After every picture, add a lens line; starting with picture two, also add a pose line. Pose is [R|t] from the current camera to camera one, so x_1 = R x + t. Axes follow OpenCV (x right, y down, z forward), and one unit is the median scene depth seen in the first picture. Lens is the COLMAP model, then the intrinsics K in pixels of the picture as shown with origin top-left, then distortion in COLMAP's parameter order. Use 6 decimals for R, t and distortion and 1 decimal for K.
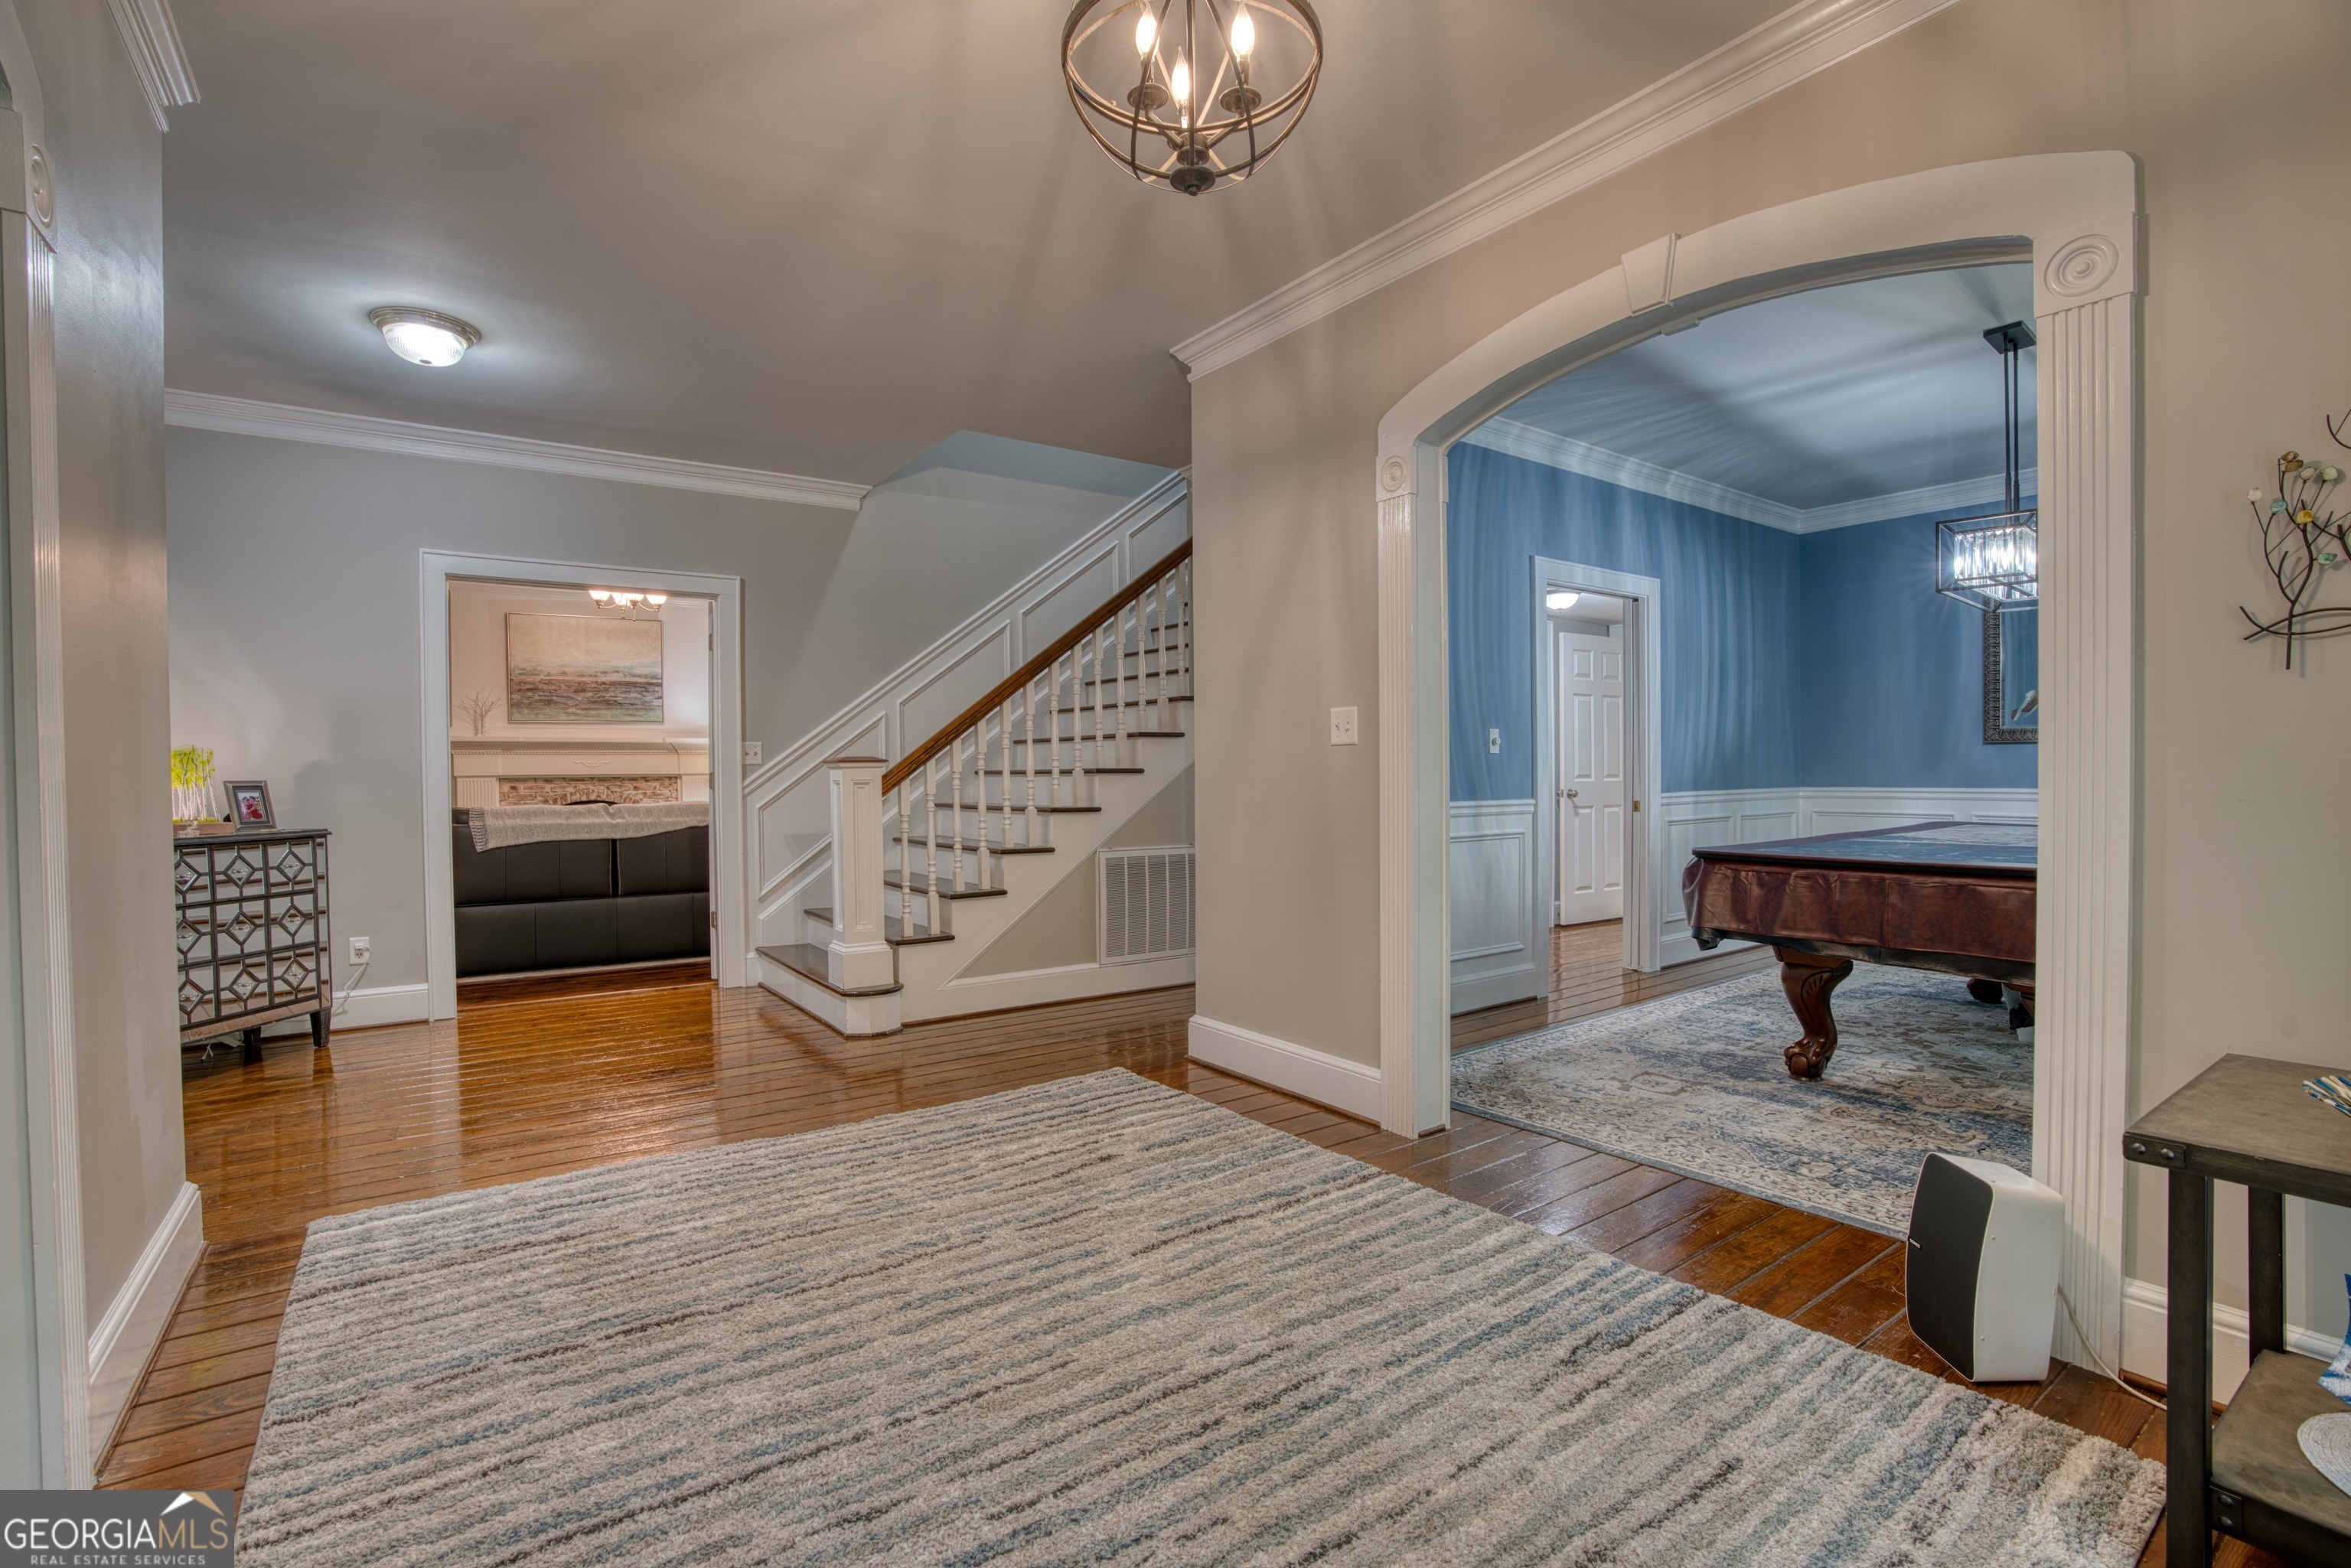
lens RADIAL K [[1066.6, 0, 1173.3], [0, 1066.6, 786.2], [0, 0, 1]] dist [-0.020199, -0.000160]
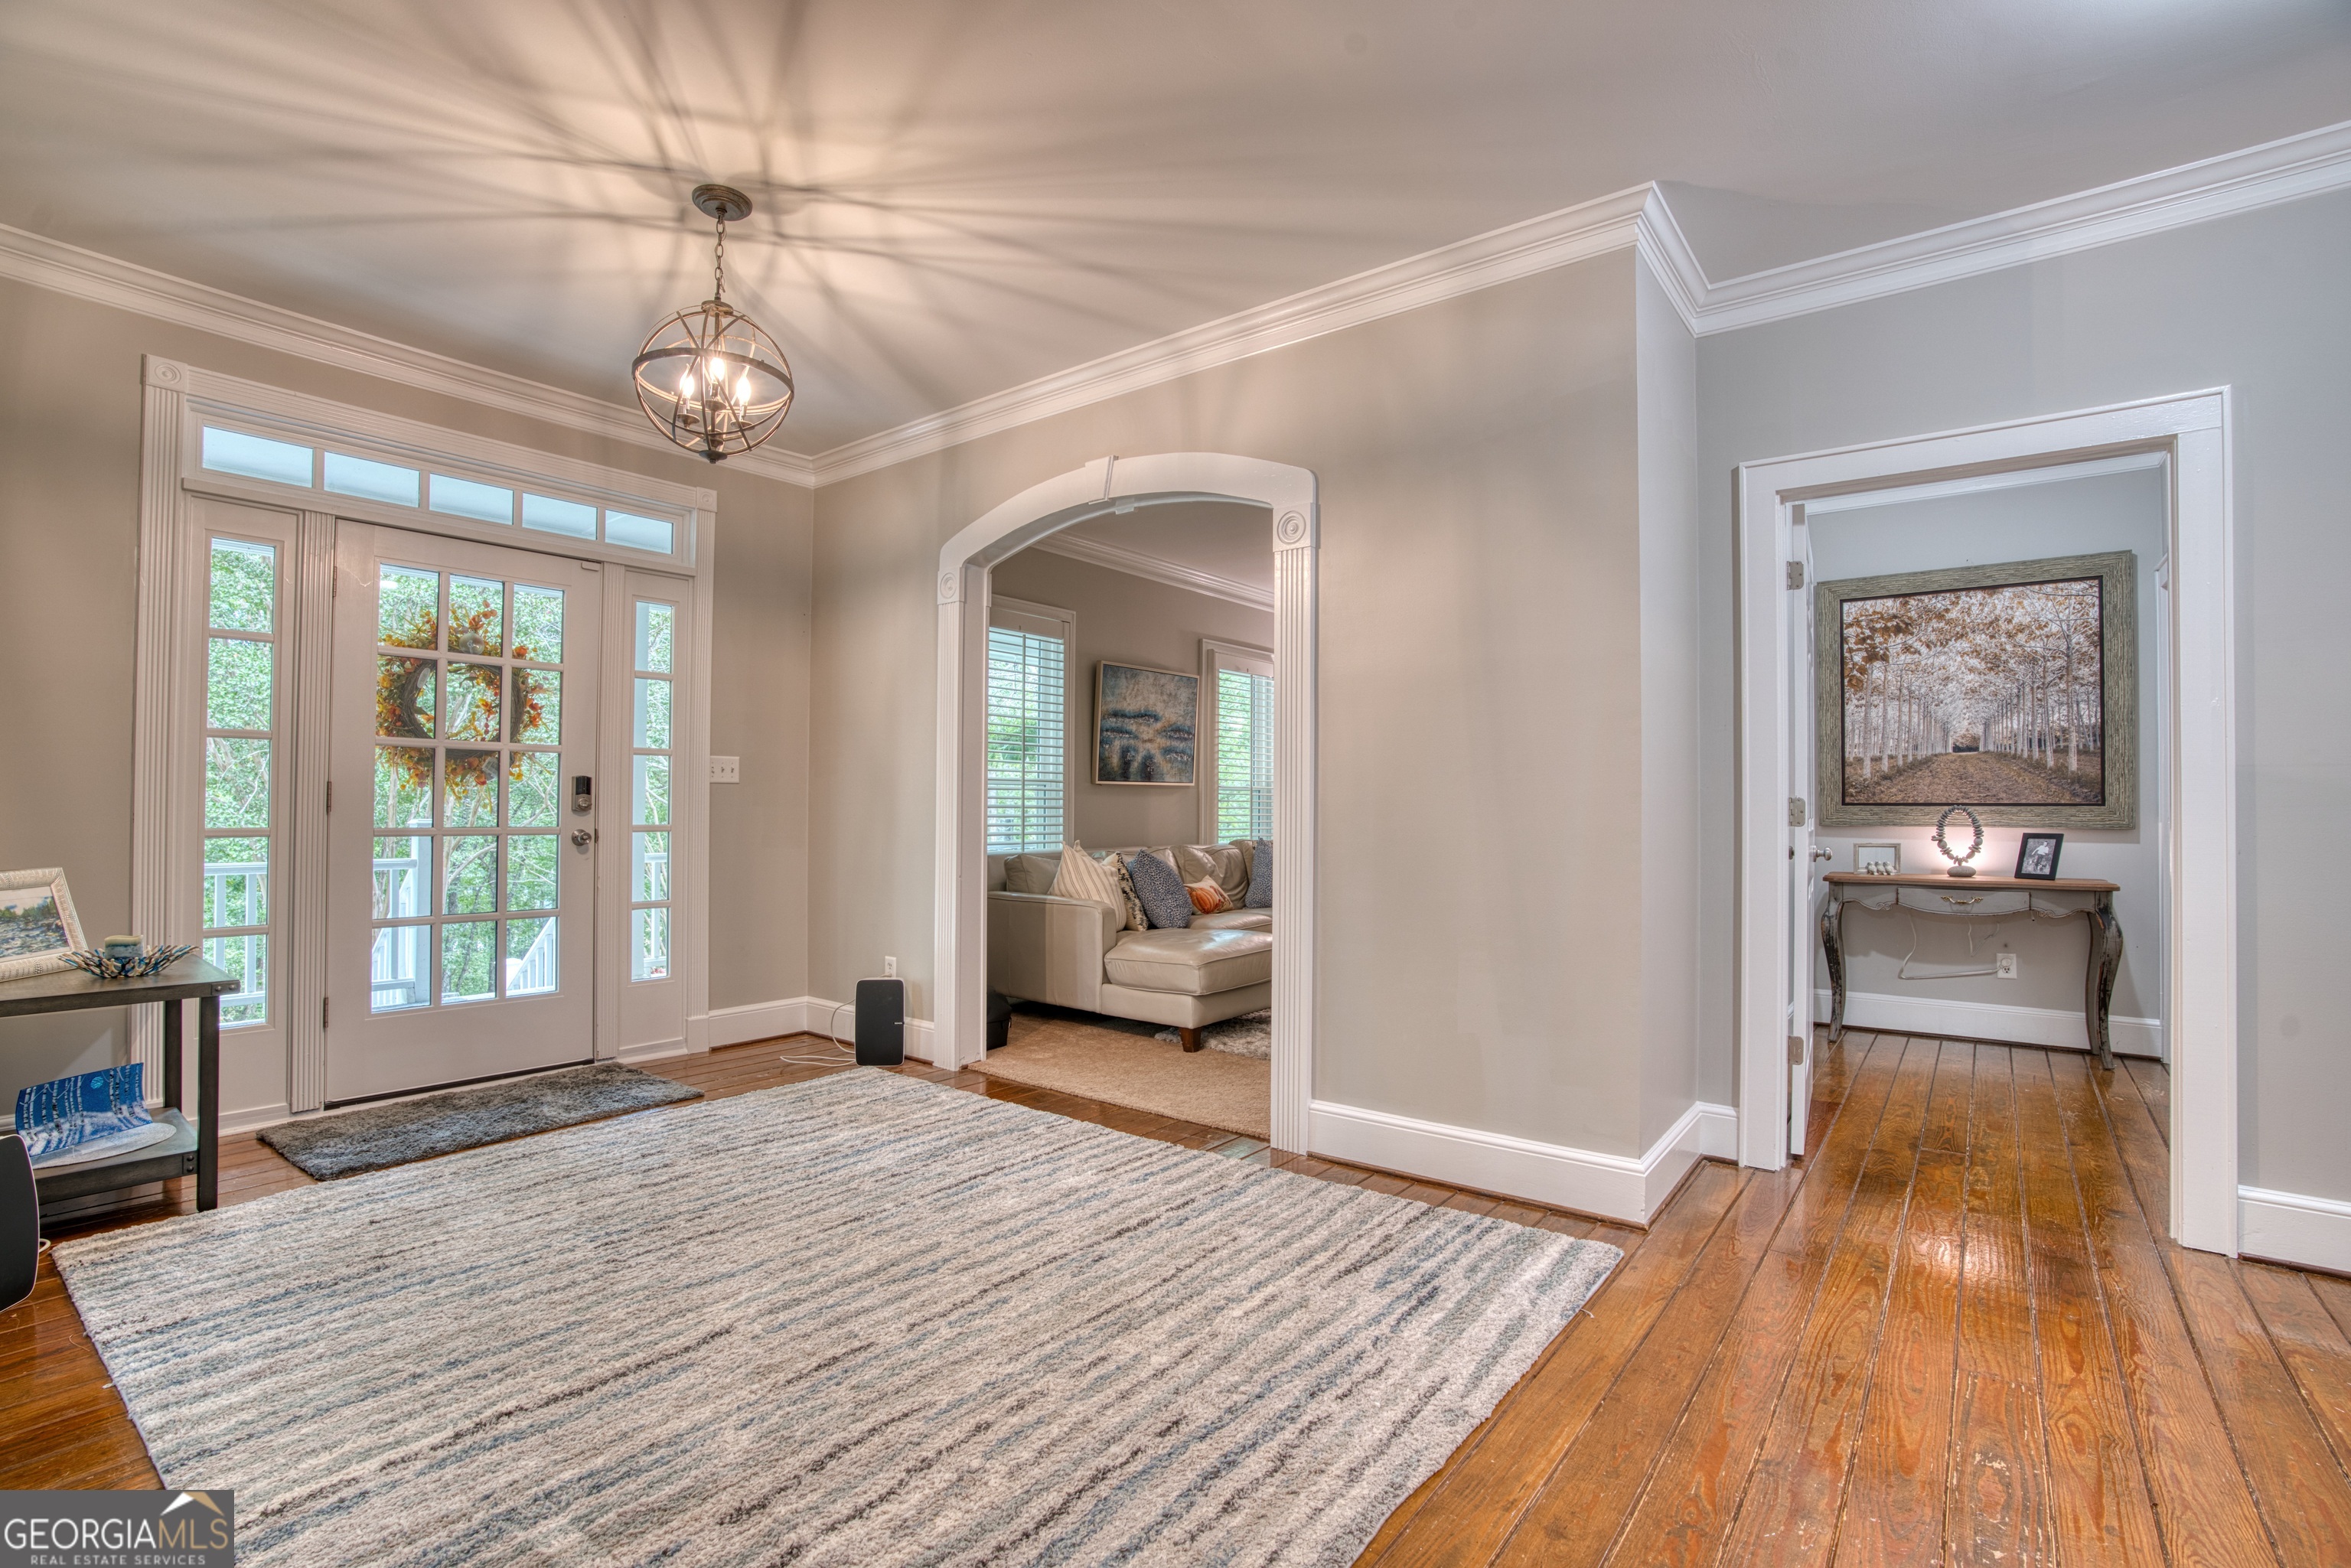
lens RADIAL K [[1066.6, 0, 1179.0], [0, 1066.6, 788.4], [0, 0, 1]] dist [-0.020199, -0.000160]
pose [[-0.957521, 0.003455, -0.288342, -0.087459], [0.003056, 0.999994, 0.001833, -0.015561], [0.288347, 0.000874, -0.957526, 1.184290]]
